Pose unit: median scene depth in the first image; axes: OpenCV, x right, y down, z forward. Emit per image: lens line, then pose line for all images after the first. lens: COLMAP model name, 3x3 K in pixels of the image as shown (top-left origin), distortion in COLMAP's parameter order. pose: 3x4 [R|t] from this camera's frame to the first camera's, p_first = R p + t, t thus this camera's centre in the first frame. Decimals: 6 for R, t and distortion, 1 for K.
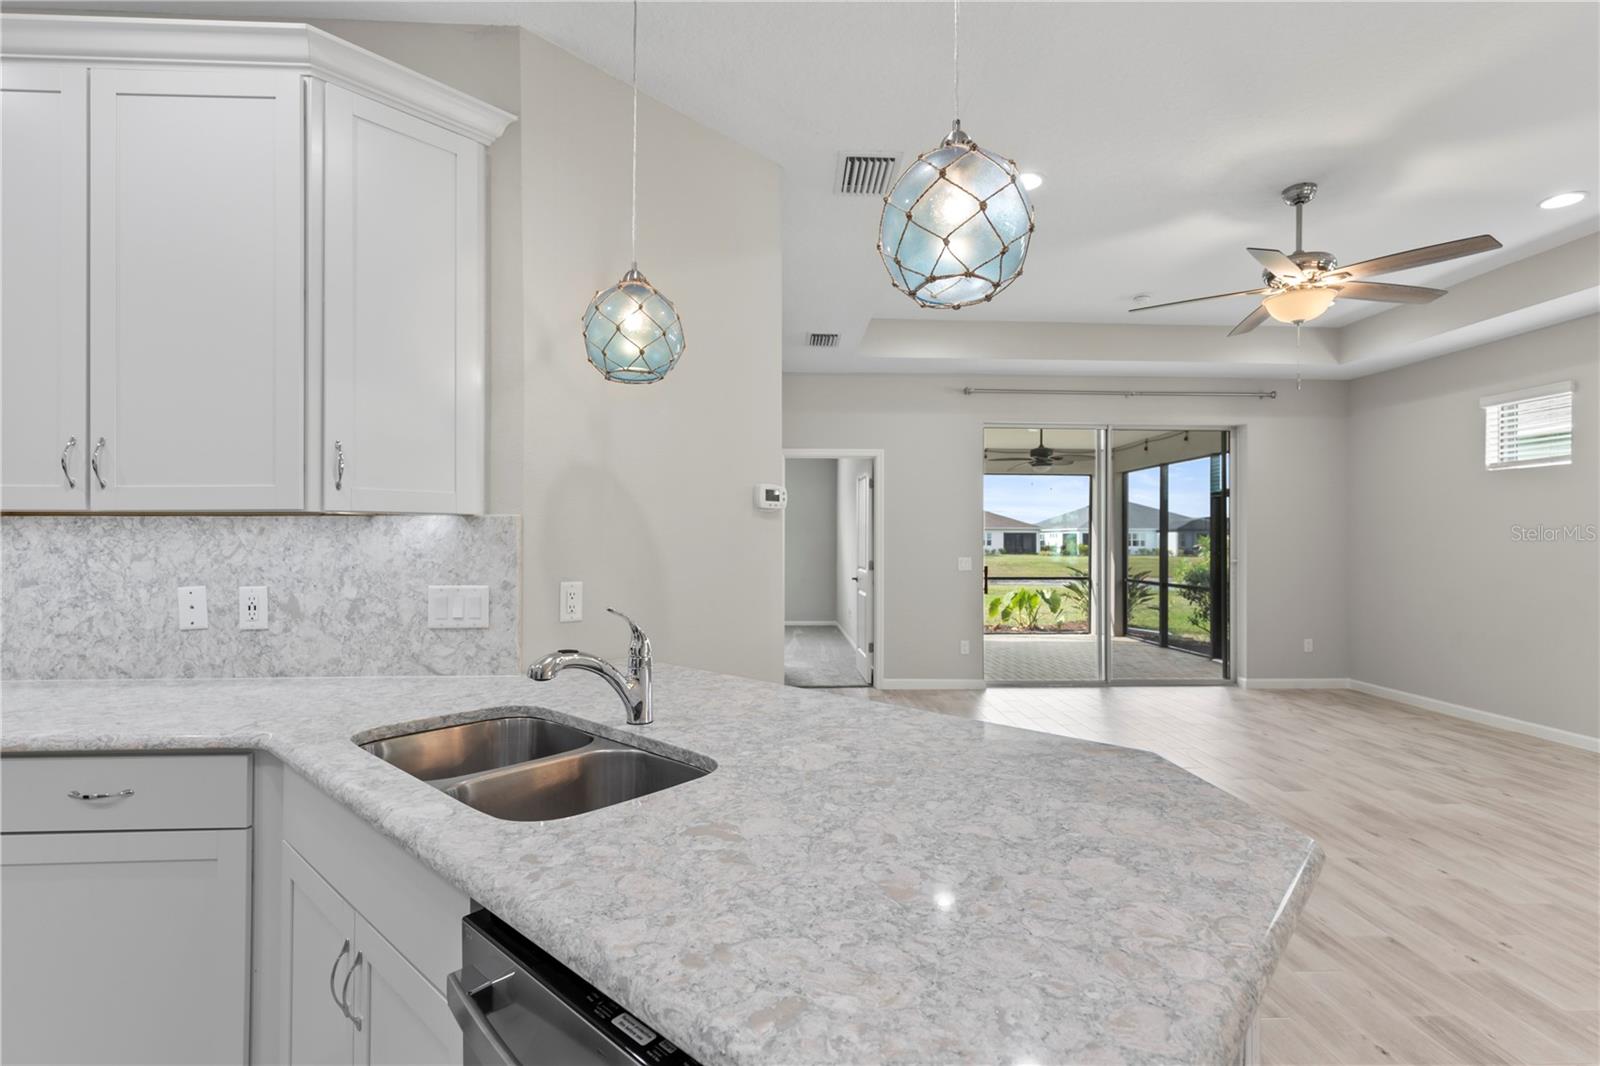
lens RADIAL K [[740.6, 0, 803.4], [0, 740.6, 536.3], [0, 0, 1]] dist [0.000820, 0.000092]
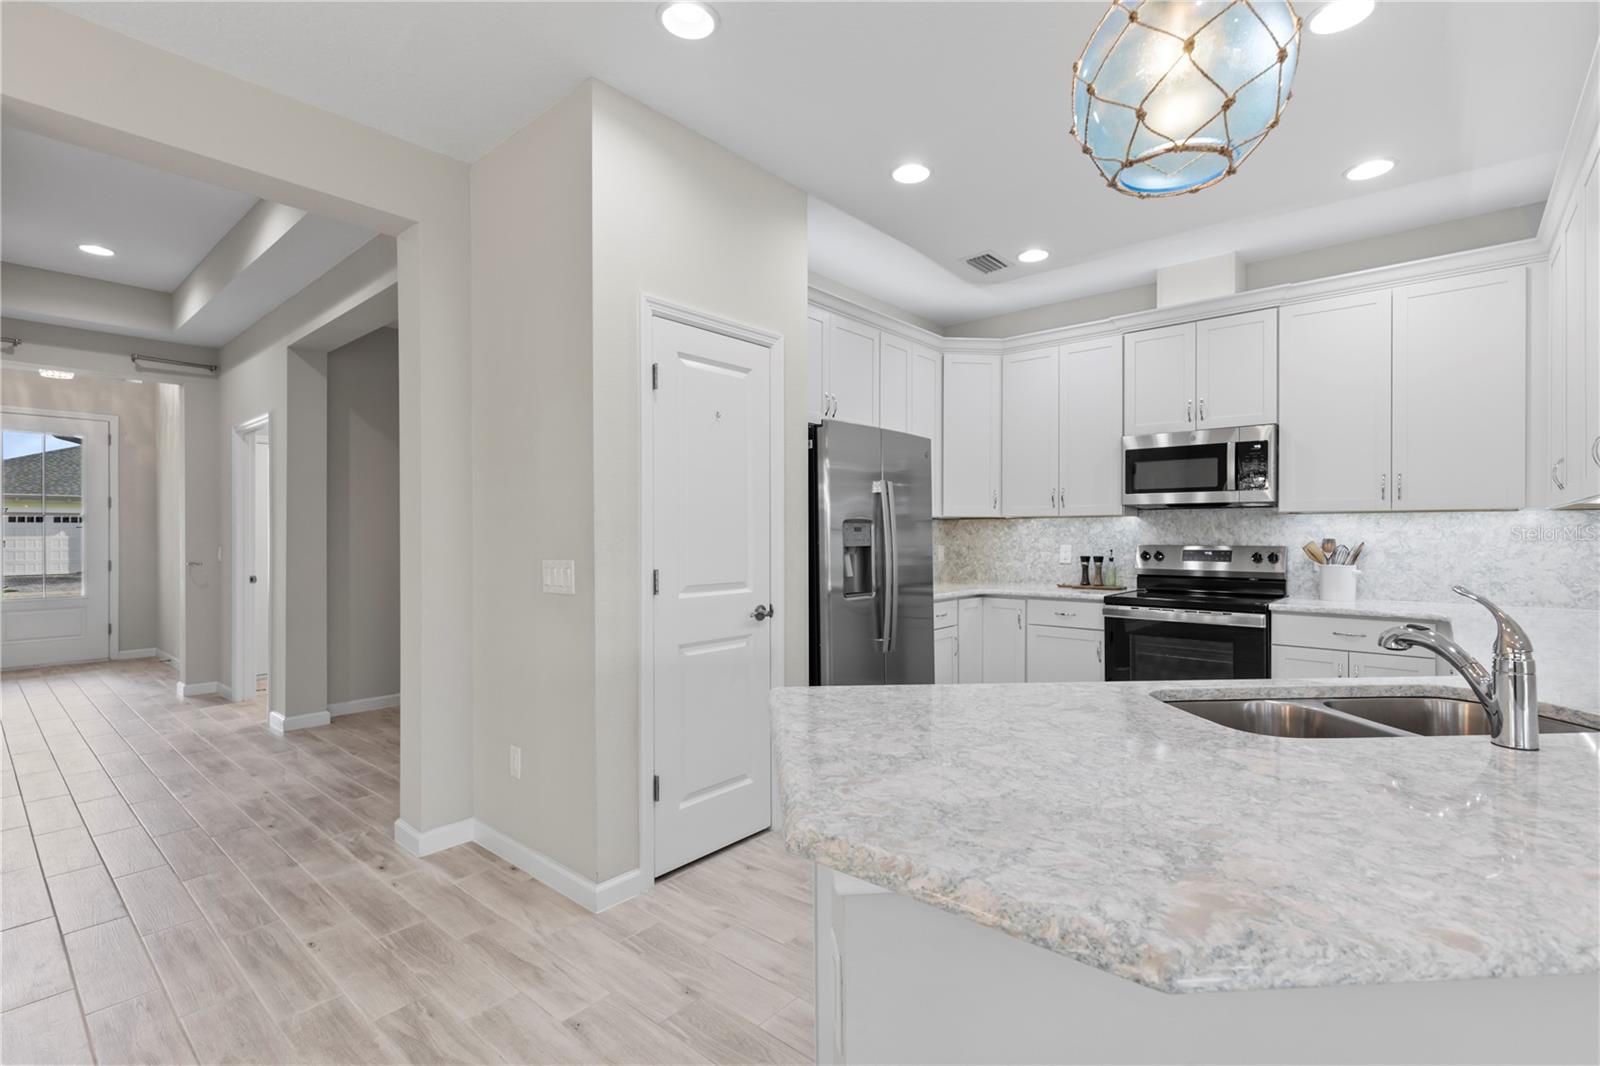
lens RADIAL K [[717.3, 0, 796.8], [0, 717.3, 537.7], [0, 0, 1]] dist [0.000646, -0.000010]
pose [[-0.690262, 0.000473, -0.723559, 0.542525], [0.001695, 0.999998, -0.000963, 0.026404], [0.723557, -0.001891, -0.690262, 0.660162]]
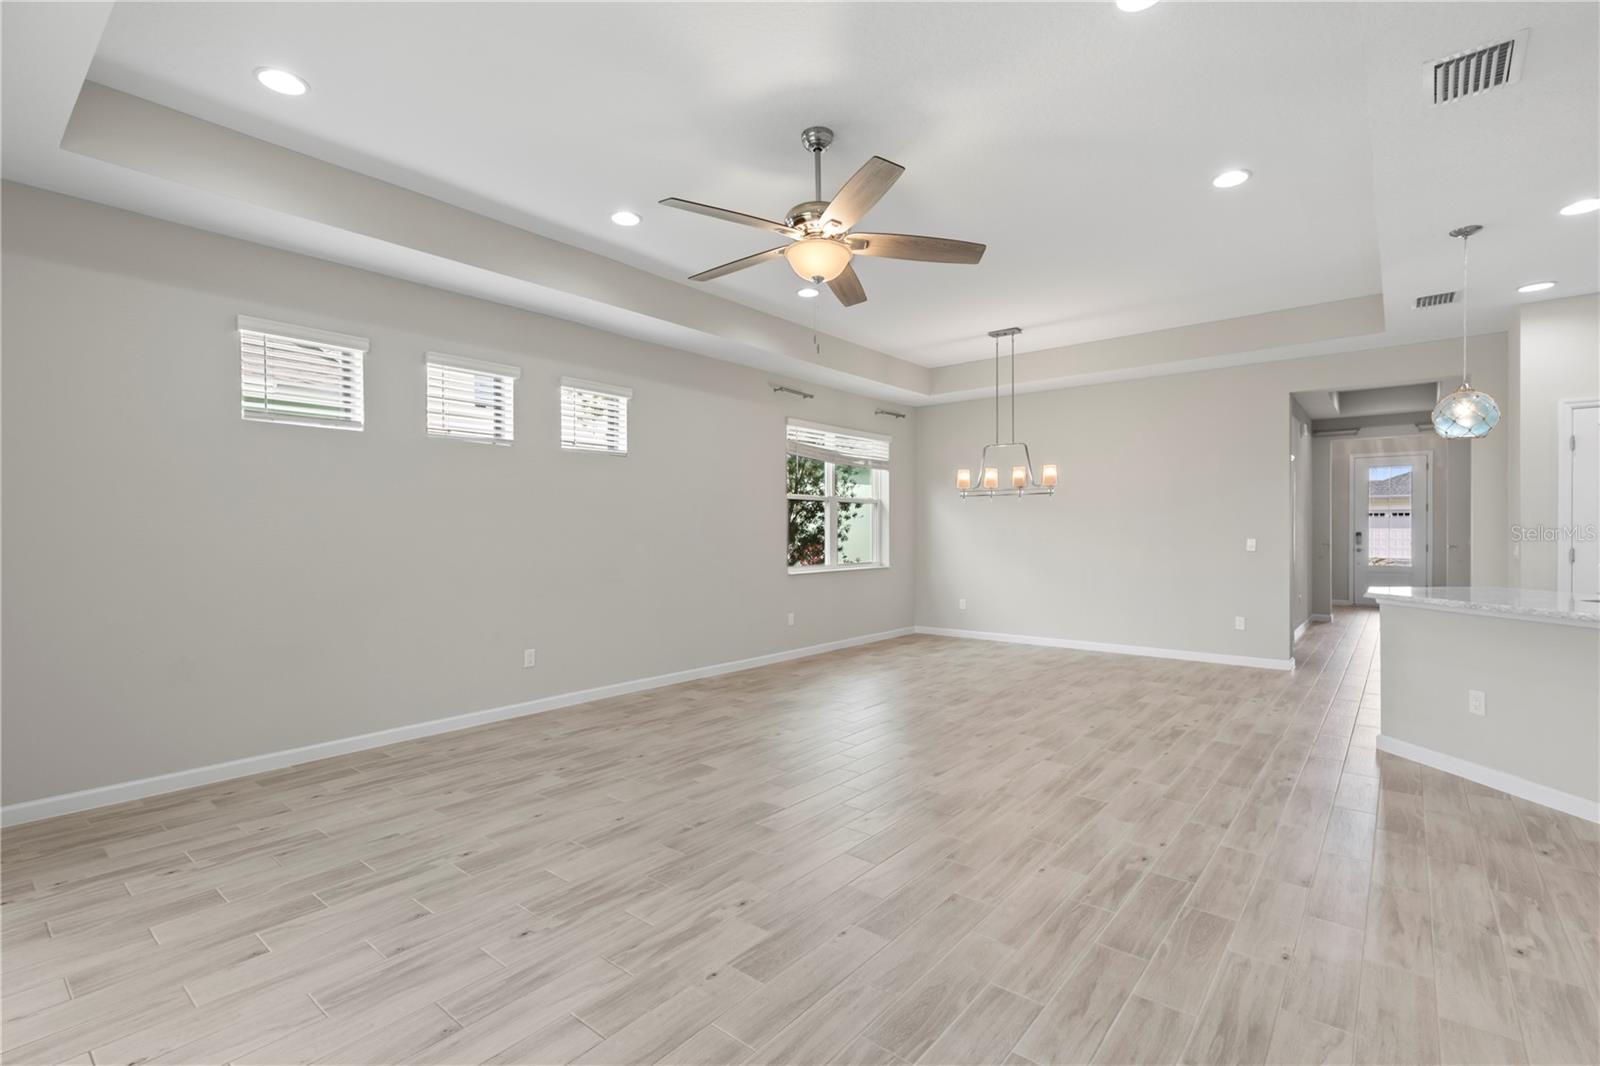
lens RADIAL K [[740.6, 0, 803.4], [0, 740.6, 536.3], [0, 0, 1]] dist [0.000820, 0.000092]
pose [[-0.747490, -0.006007, 0.664246, 0.112110], [-0.004593, 0.999982, 0.003875, 0.044344], [-0.664257, -0.000154, -0.747504, 2.802490]]
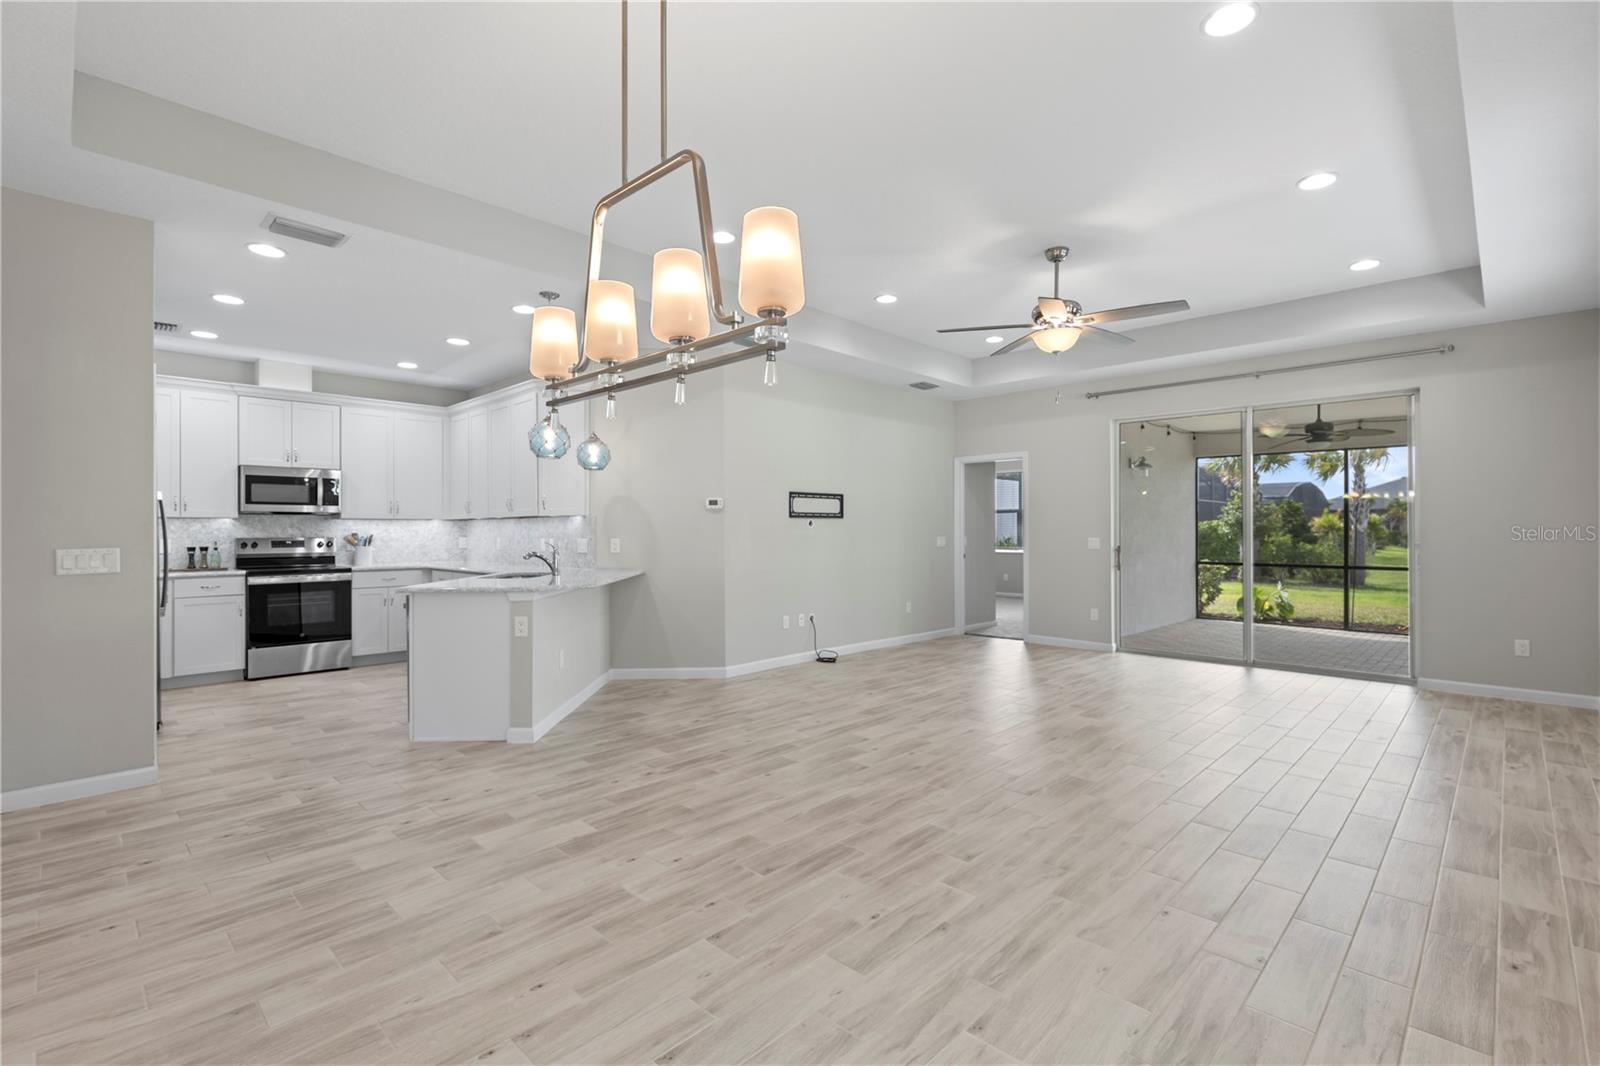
lens RADIAL K [[717.3, 0, 796.8], [0, 717.3, 537.7], [0, 0, 1]] dist [0.000646, -0.000010]
pose [[0.681009, 0.001529, -0.732273, 2.110416], [0.009160, 0.999902, 0.010607, 0.034351], [0.732217, -0.013931, 0.680928, -0.333298]]
